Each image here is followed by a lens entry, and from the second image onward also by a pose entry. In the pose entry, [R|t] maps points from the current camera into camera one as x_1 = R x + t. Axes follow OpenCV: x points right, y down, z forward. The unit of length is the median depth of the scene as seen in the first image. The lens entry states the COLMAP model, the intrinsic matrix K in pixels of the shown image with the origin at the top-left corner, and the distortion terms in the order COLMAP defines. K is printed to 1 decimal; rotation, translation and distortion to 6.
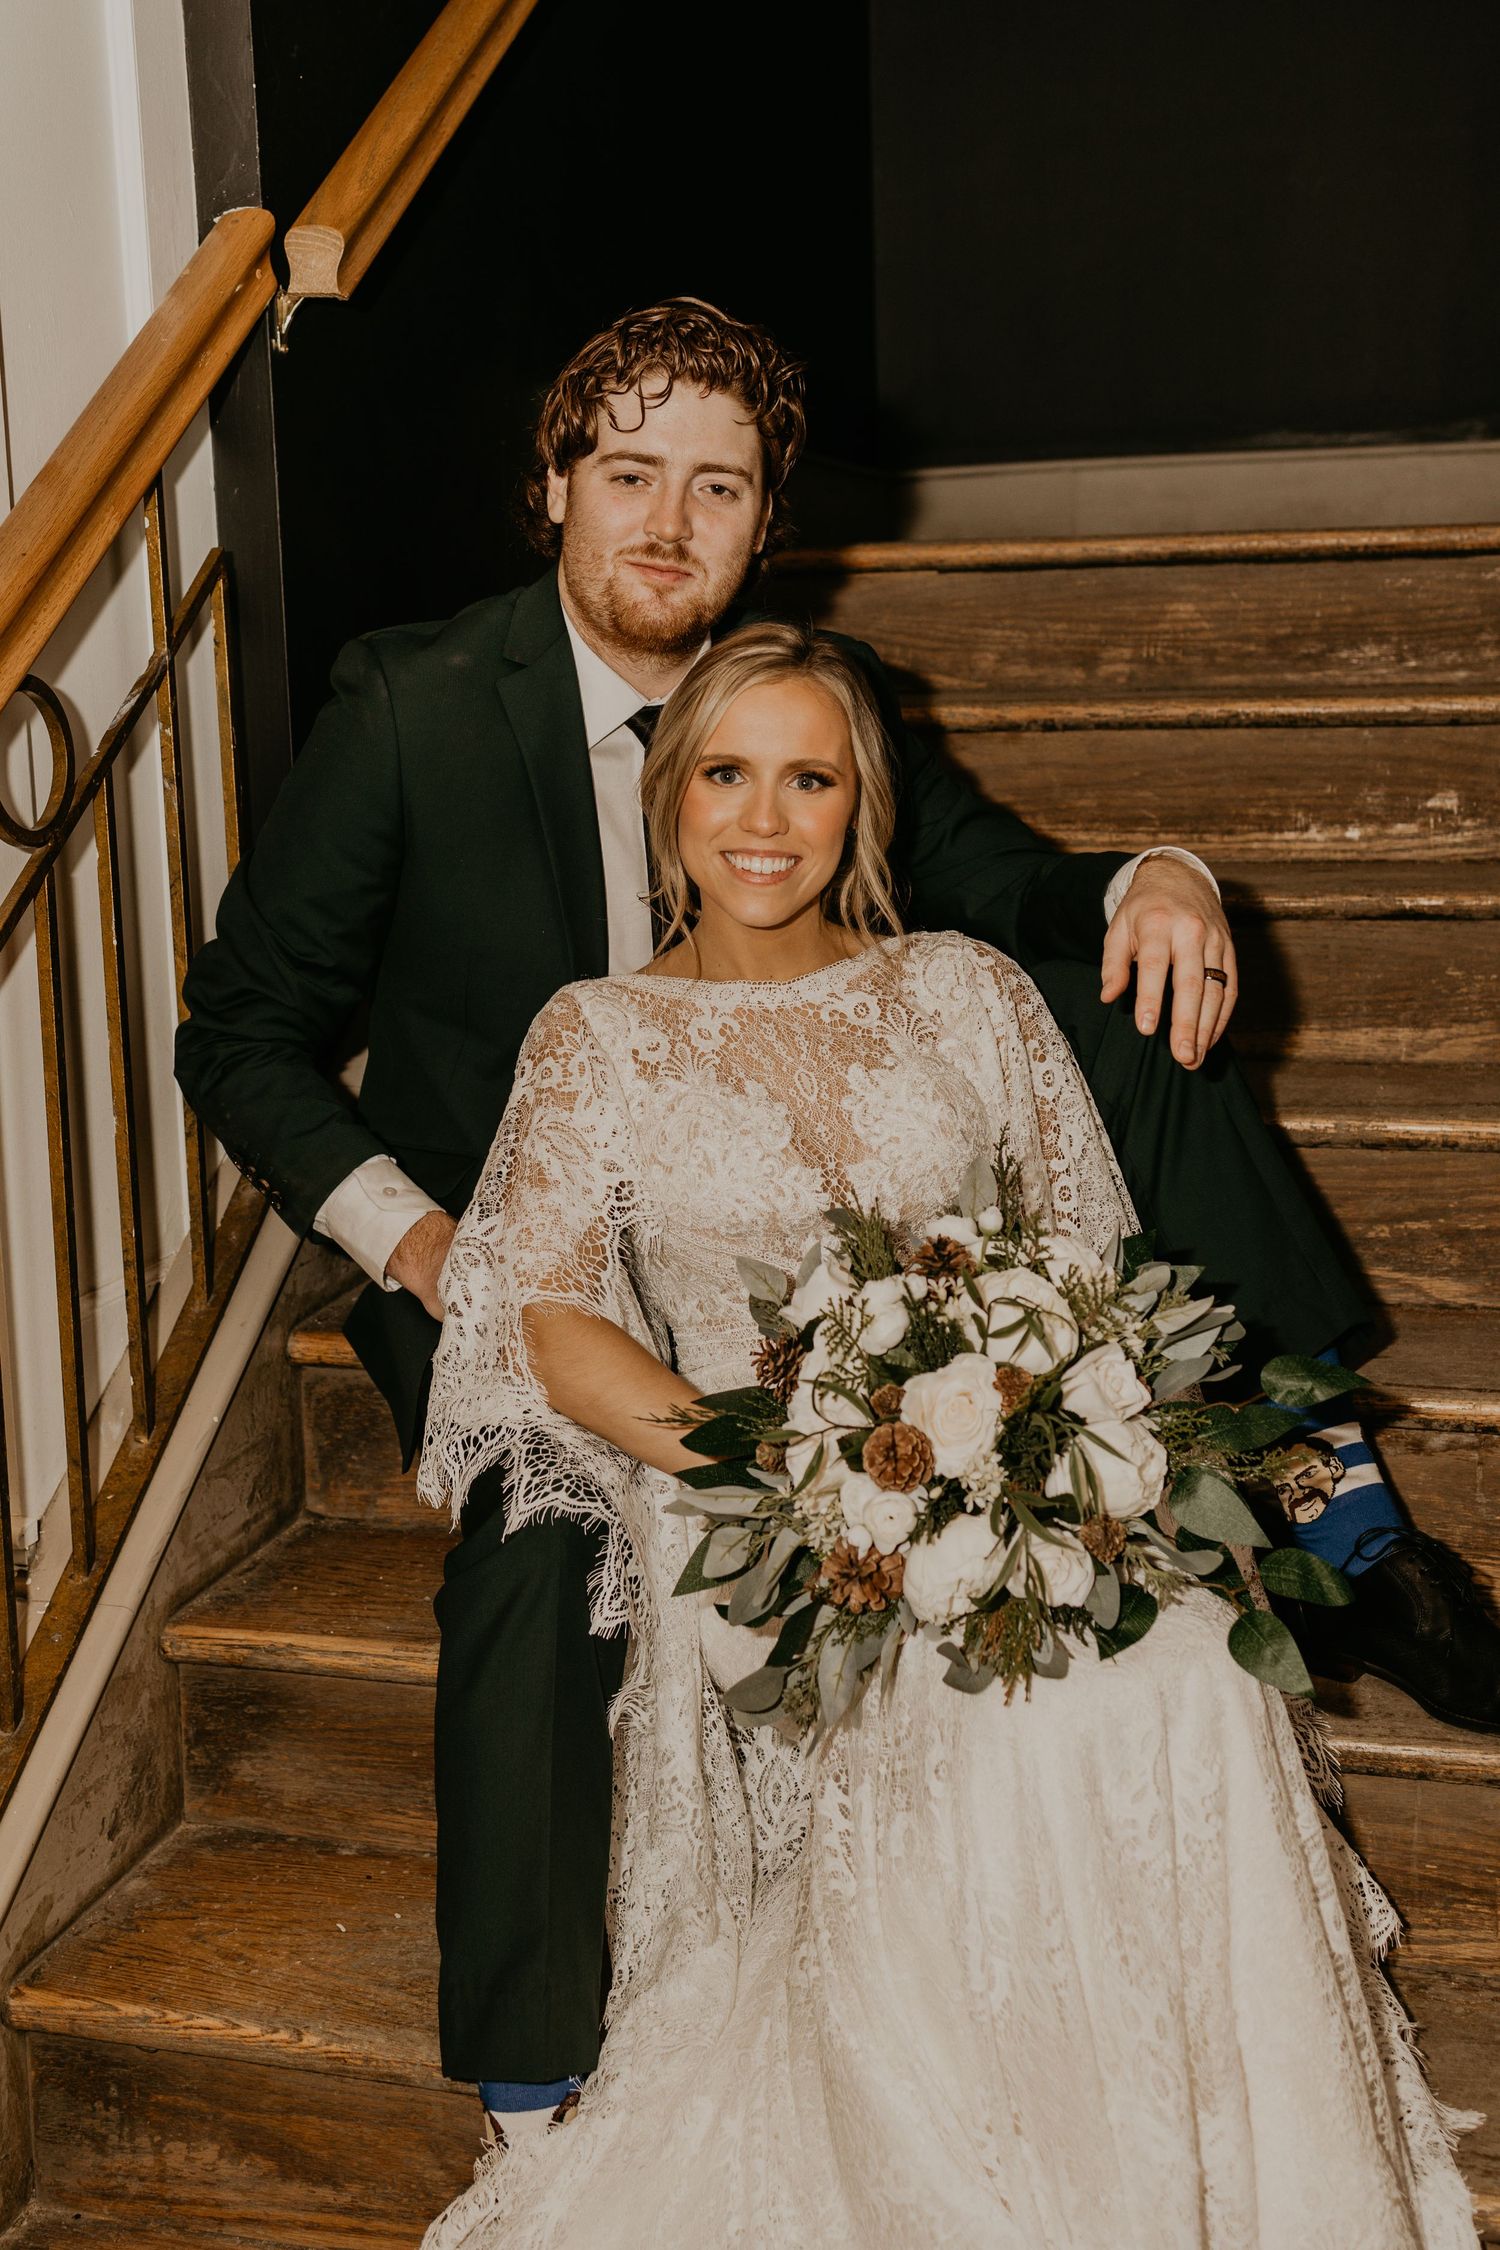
lens RADIAL K [[2362.9, 0, 658.9], [0, 2362.9, 1027.7], [0, 0, 1]] dist [0.001911, 0.012288]
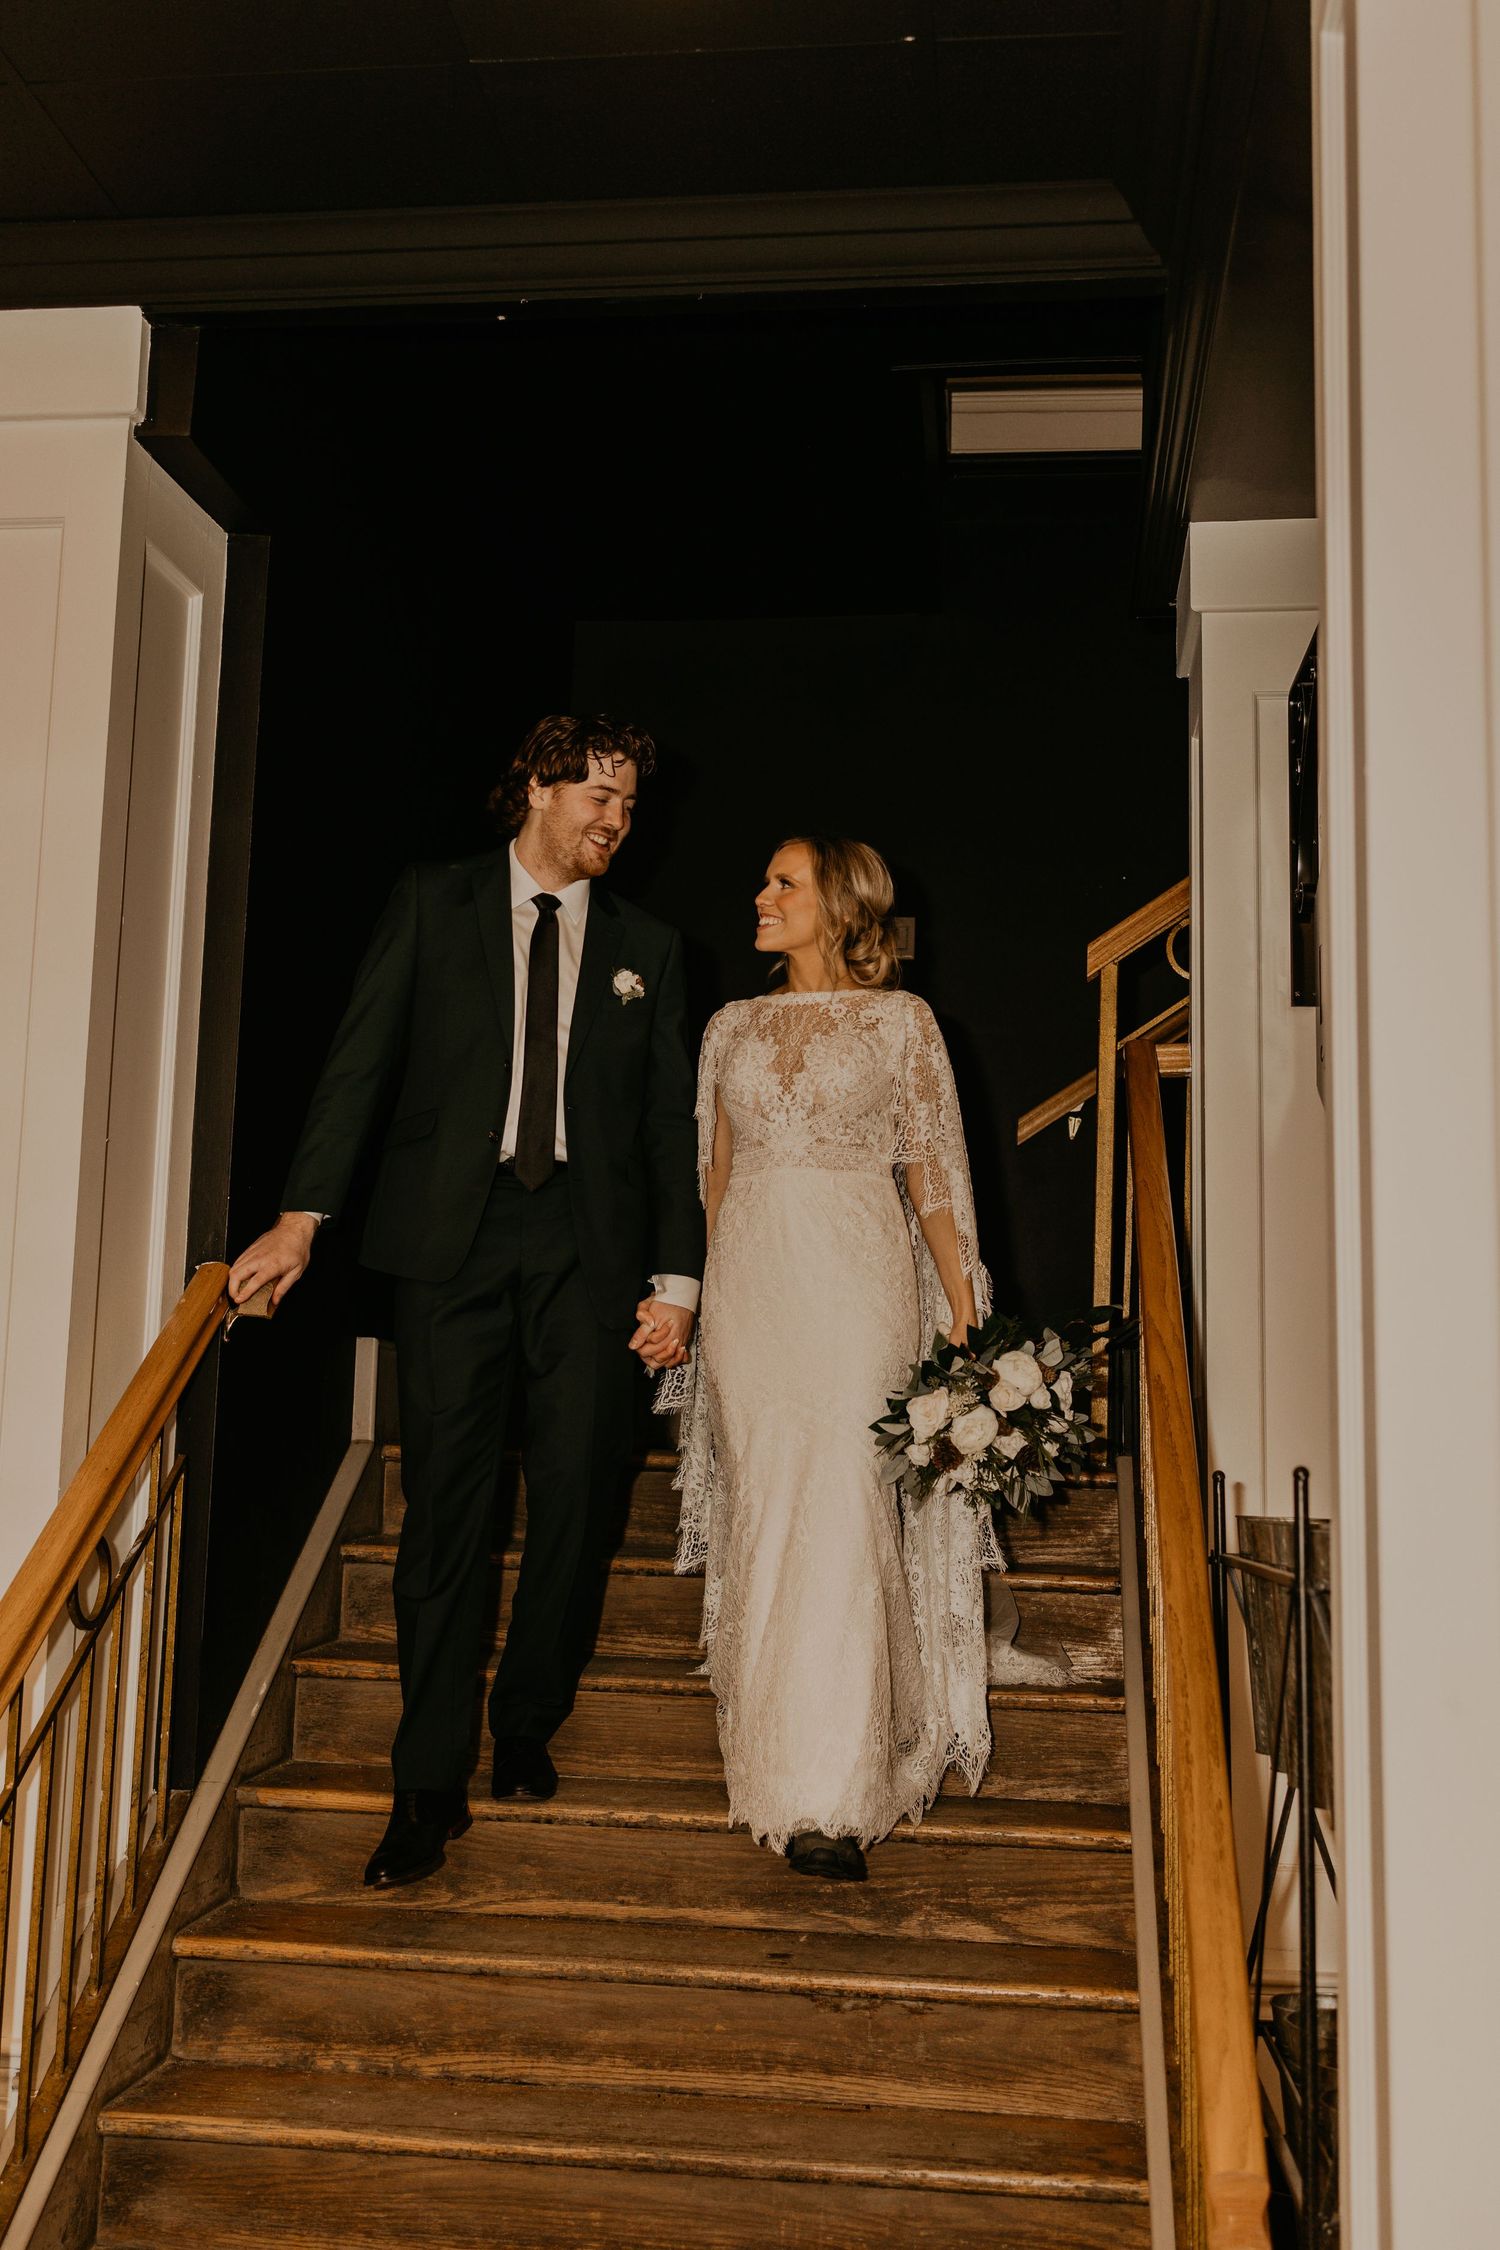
lens RADIAL K [[2132.8, 0, 717.7], [0, 2132.8, 1170.6], [0, 0, 1]] dist [-0.007072, -0.002073]
pose [[0.980308, 0.084893, 0.178298, -0.106108], [-0.031843, 0.959021, -0.281540, 0.027002], [-0.194892, 0.270318, 0.942839, -0.664039]]
